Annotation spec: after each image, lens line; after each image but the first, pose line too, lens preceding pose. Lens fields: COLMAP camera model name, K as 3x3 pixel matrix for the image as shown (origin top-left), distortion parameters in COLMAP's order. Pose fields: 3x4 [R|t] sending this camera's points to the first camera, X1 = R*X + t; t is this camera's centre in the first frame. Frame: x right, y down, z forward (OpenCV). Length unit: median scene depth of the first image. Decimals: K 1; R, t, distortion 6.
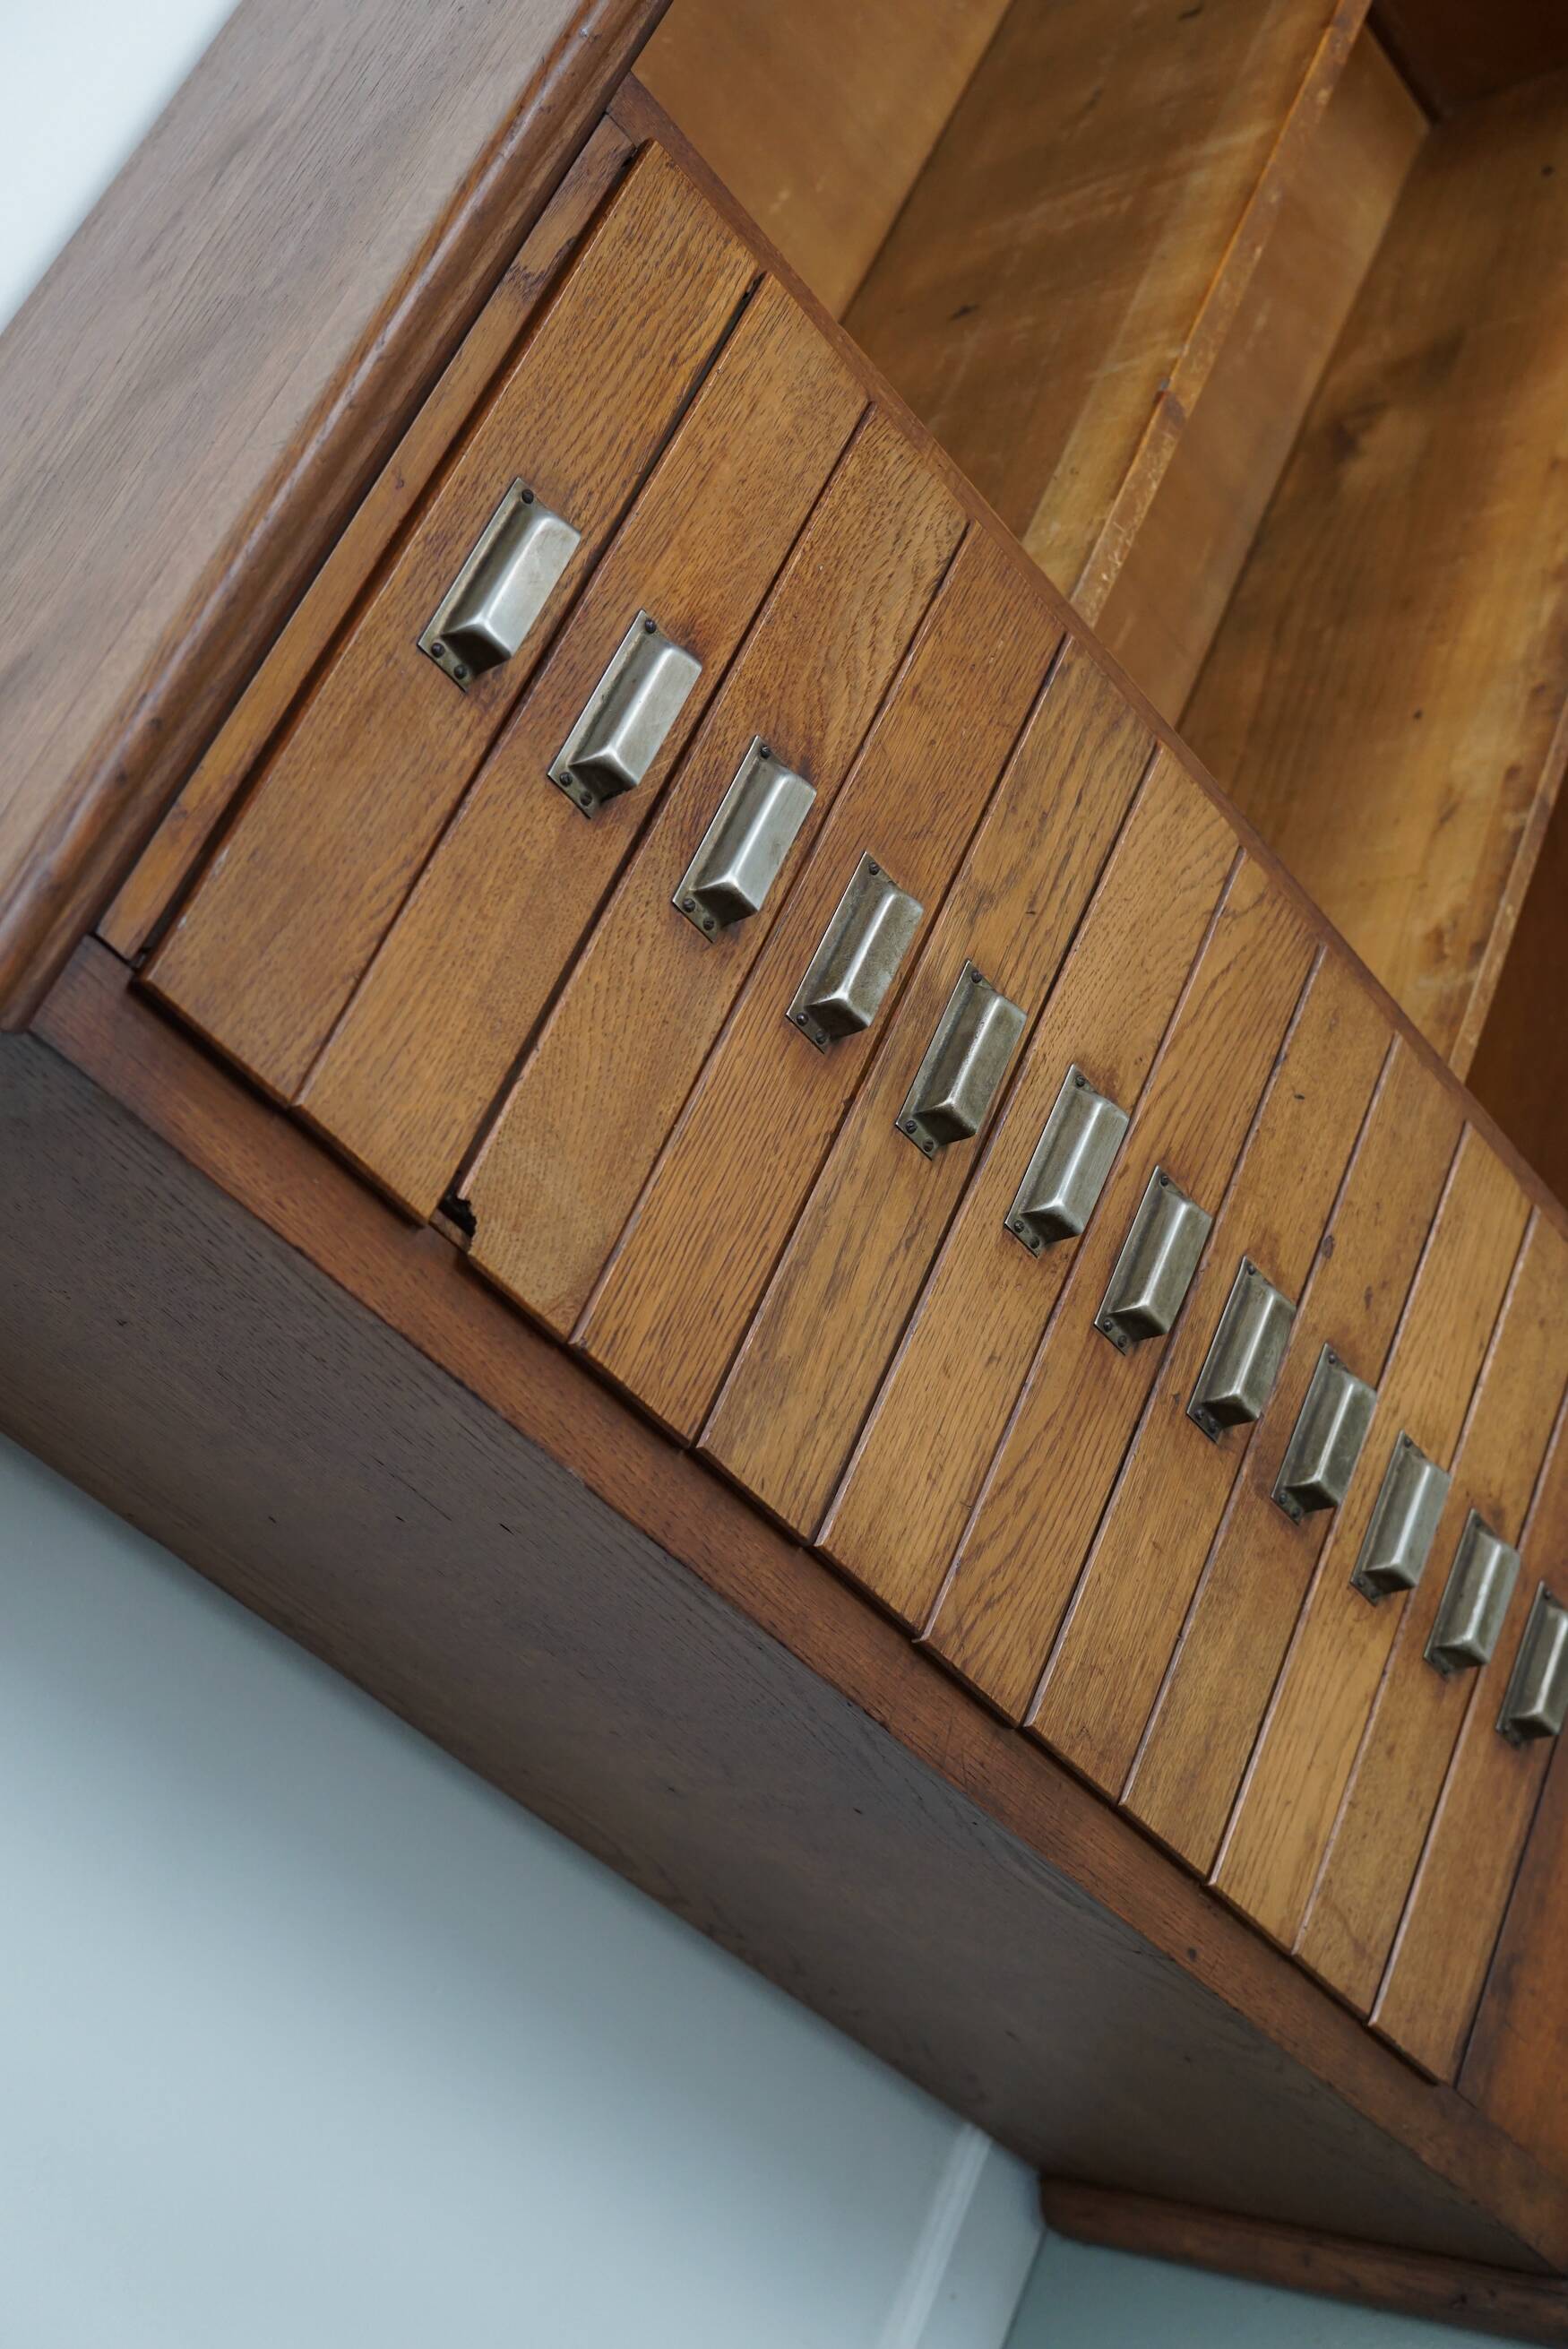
lens RADIAL K [[3032.2, 0, 784.0], [0, 3032.2, 1174.5], [0, 0, 1]] dist [-0.152436, 0.337685]
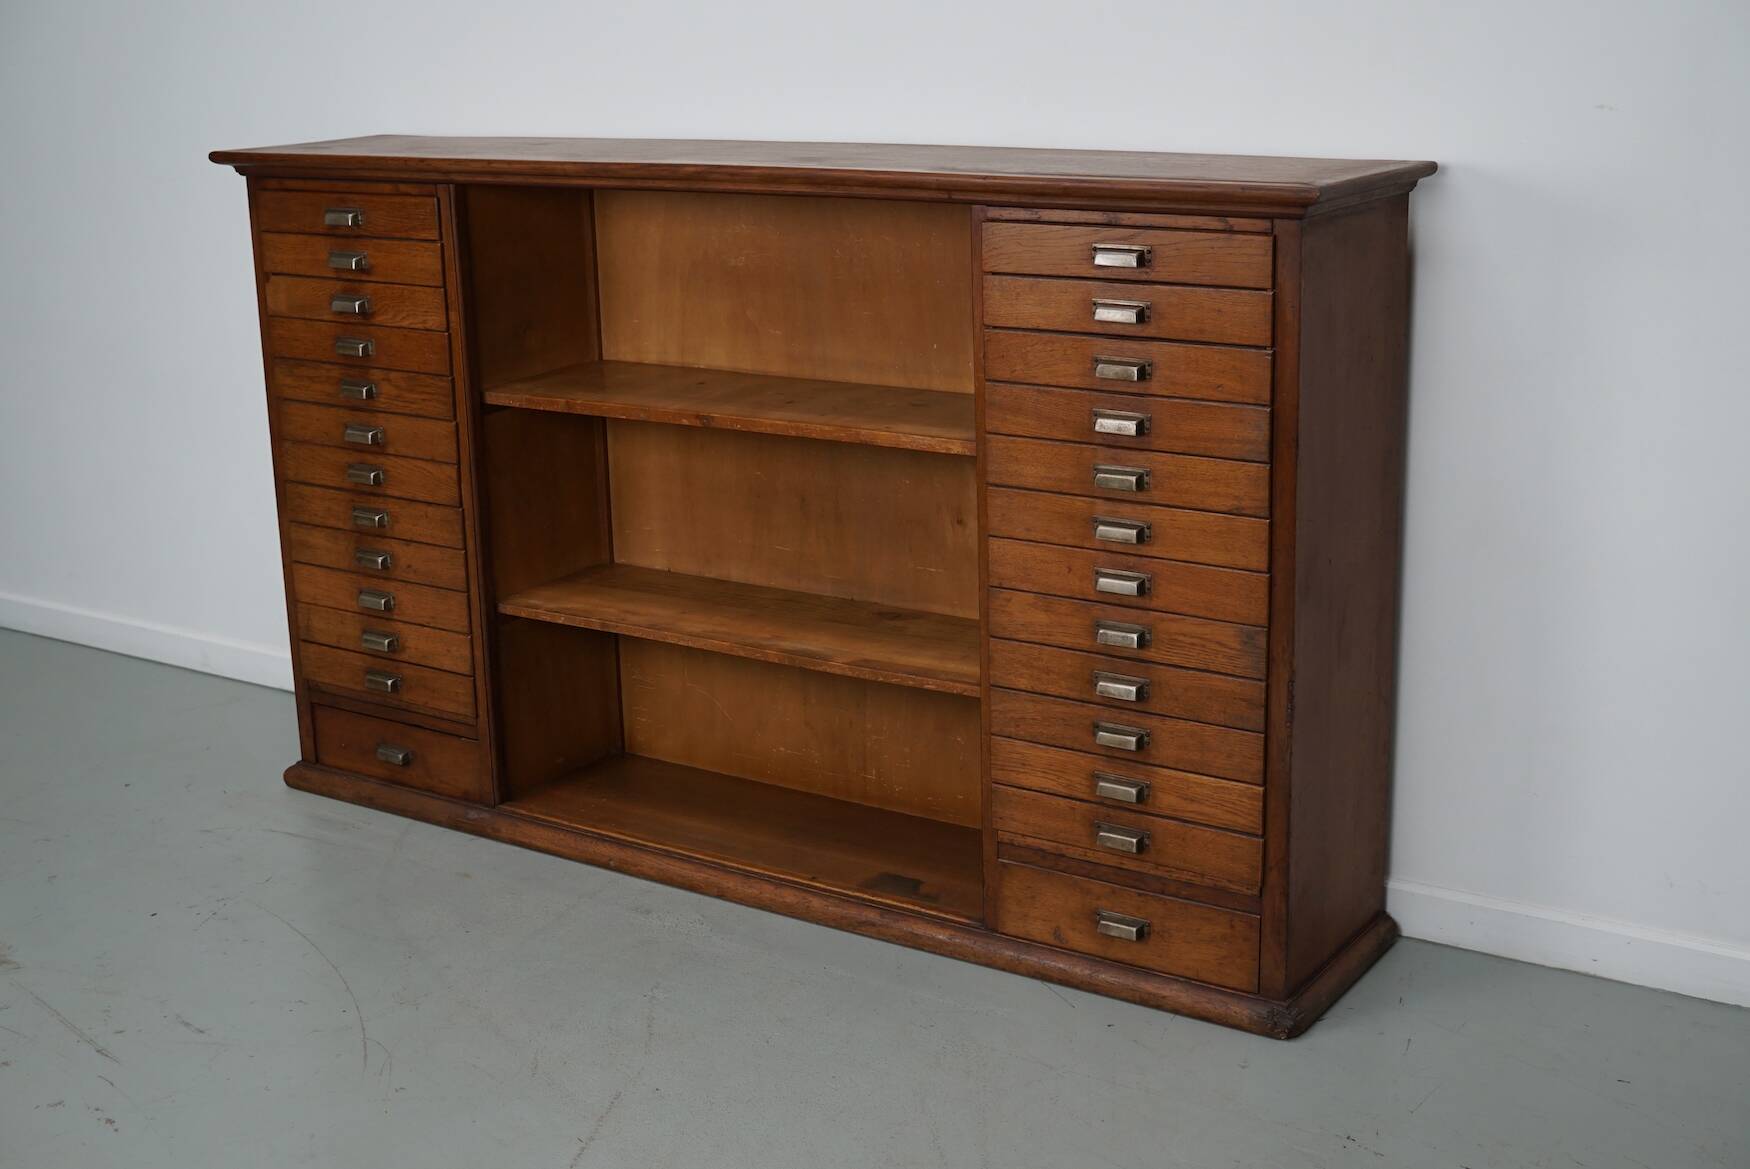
lens RADIAL K [[2259.3, 0, 877.3], [0, 2259.3, 597.4], [0, 0, 1]] dist [-0.152436, 0.337685]
pose [[-0.063094, 0.799429, -0.597438, 1.943295], [-0.619901, 0.437755, 0.651224, -2.203344], [0.782139, 0.411441, 0.467947, 0.239118]]
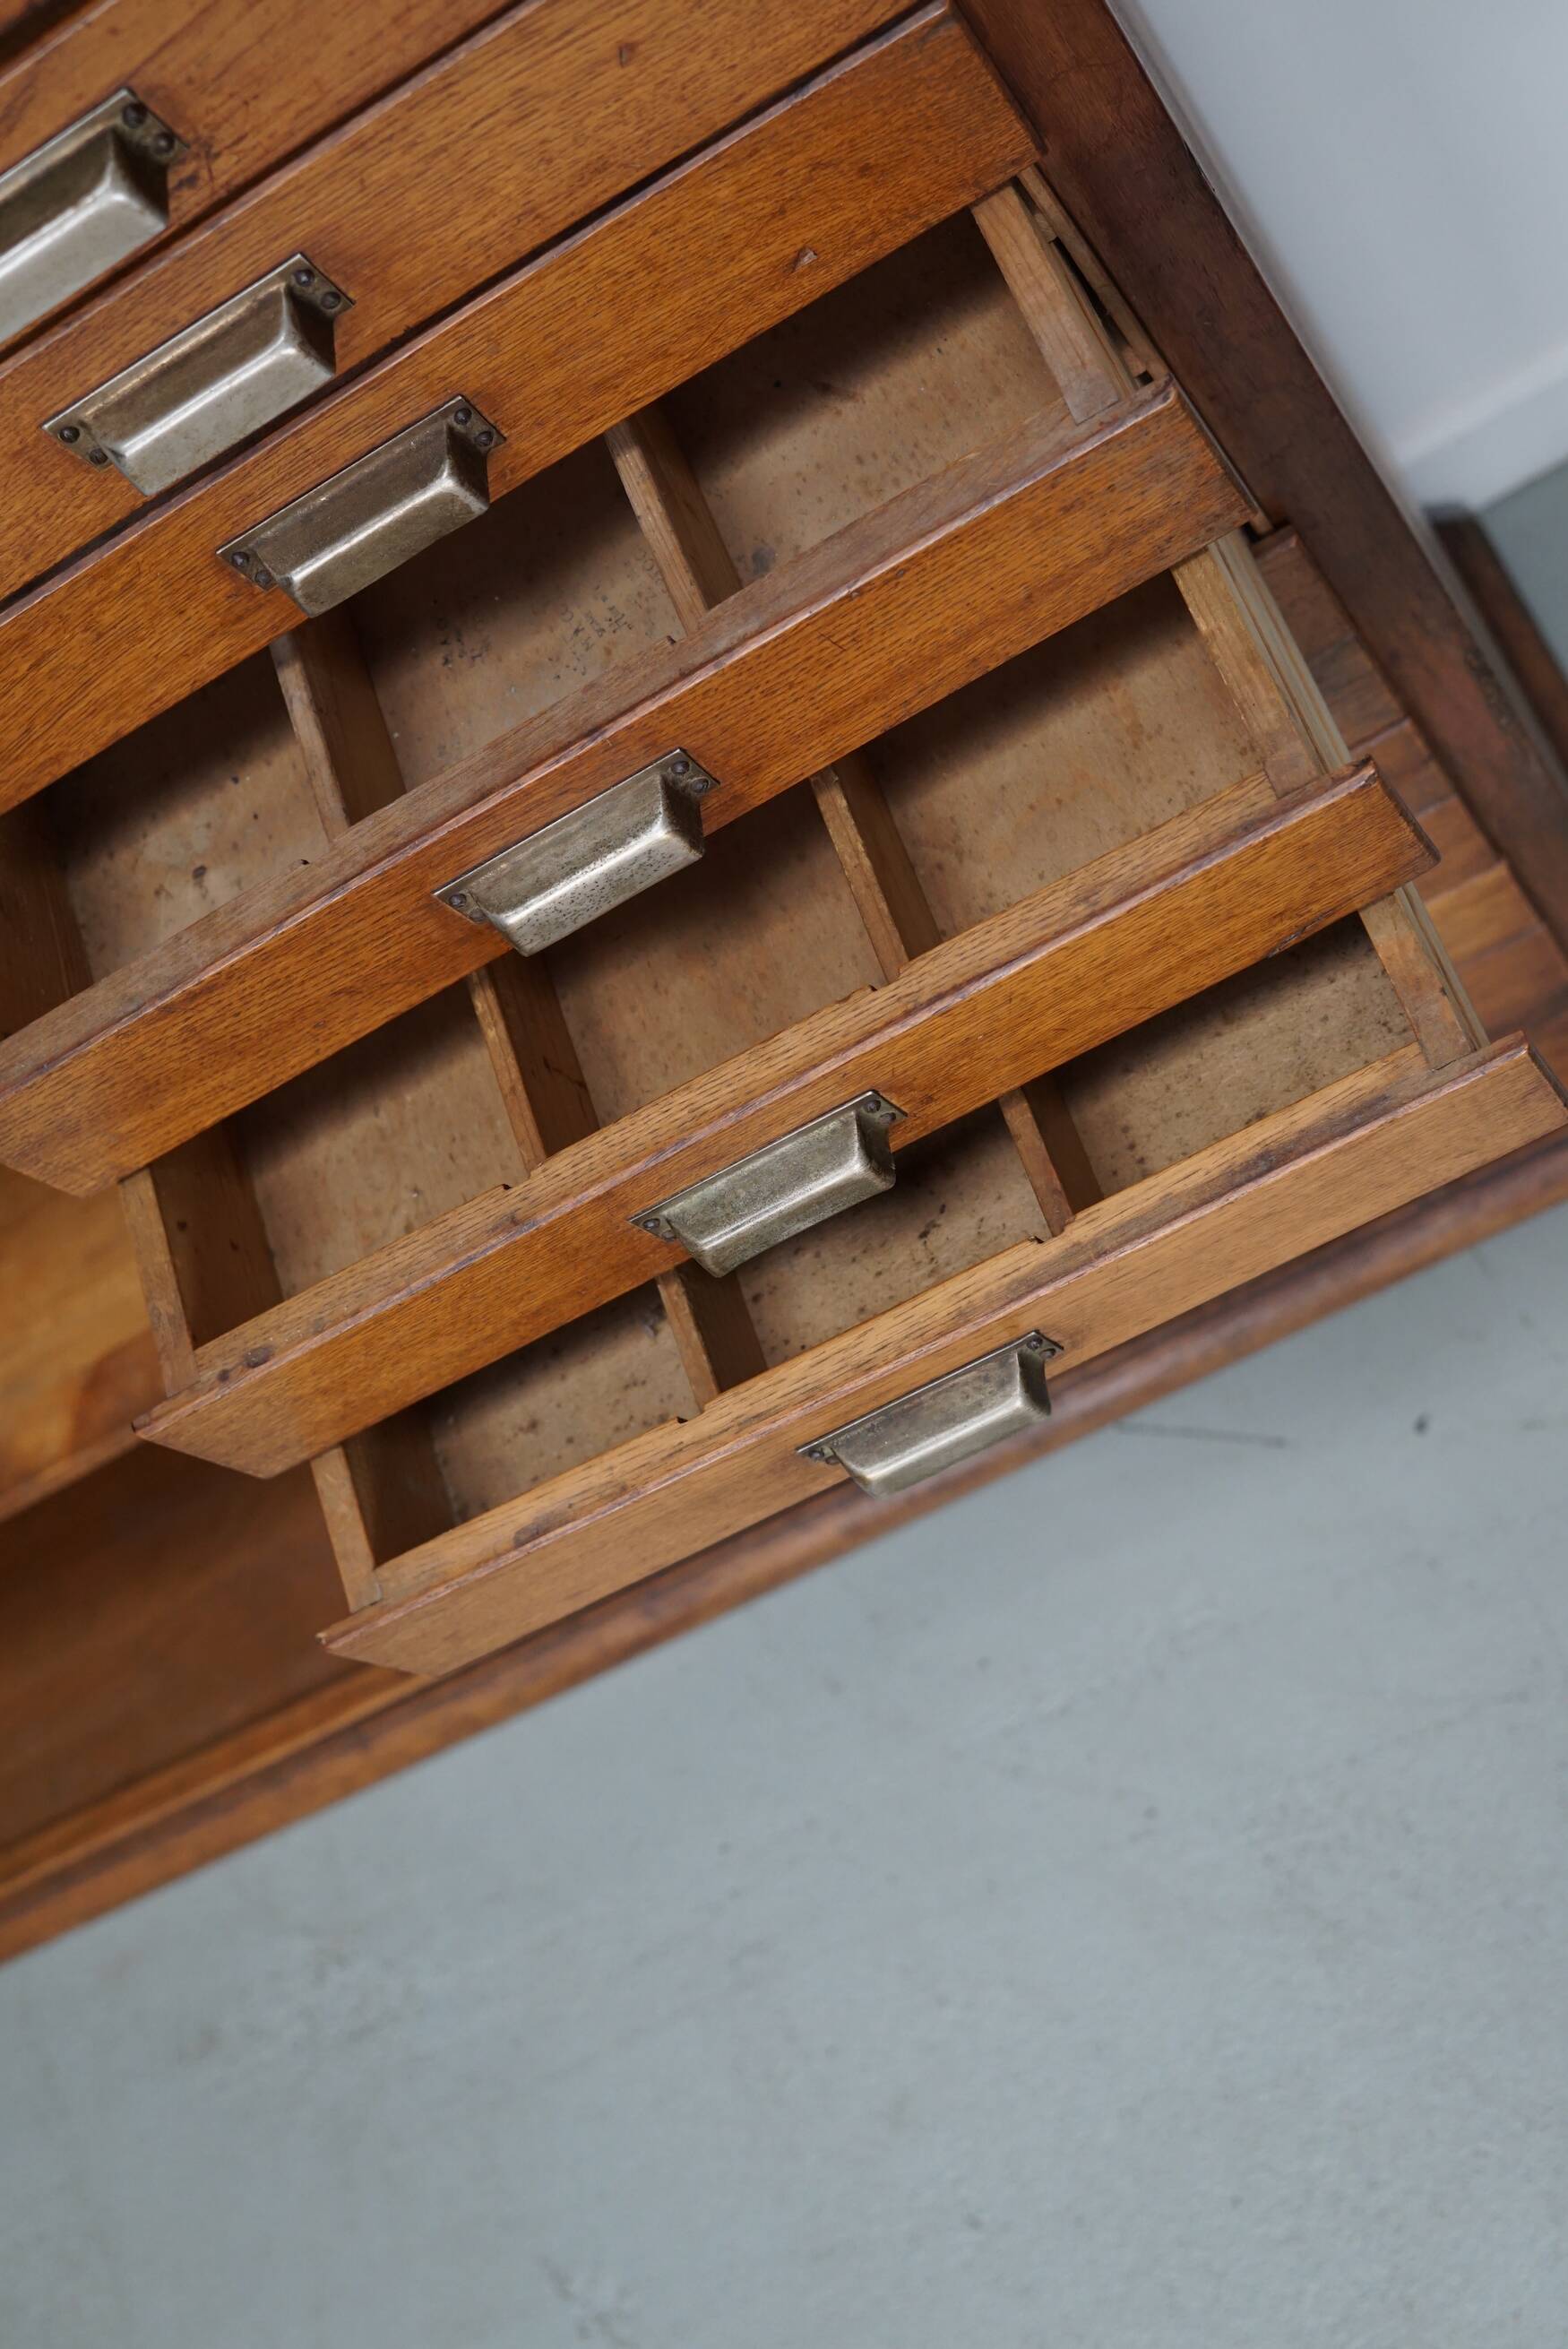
lens RADIAL K [[3032.2, 0, 784.0], [0, 3032.2, 1174.5], [0, 0, 1]] dist [-0.152436, 0.337685]
pose [[0.799689, 0.592450, 0.097474, 0.495930], [-0.449014, 0.482328, 0.752161, -1.451937], [0.398603, -0.645262, 0.651731, 0.904788]]
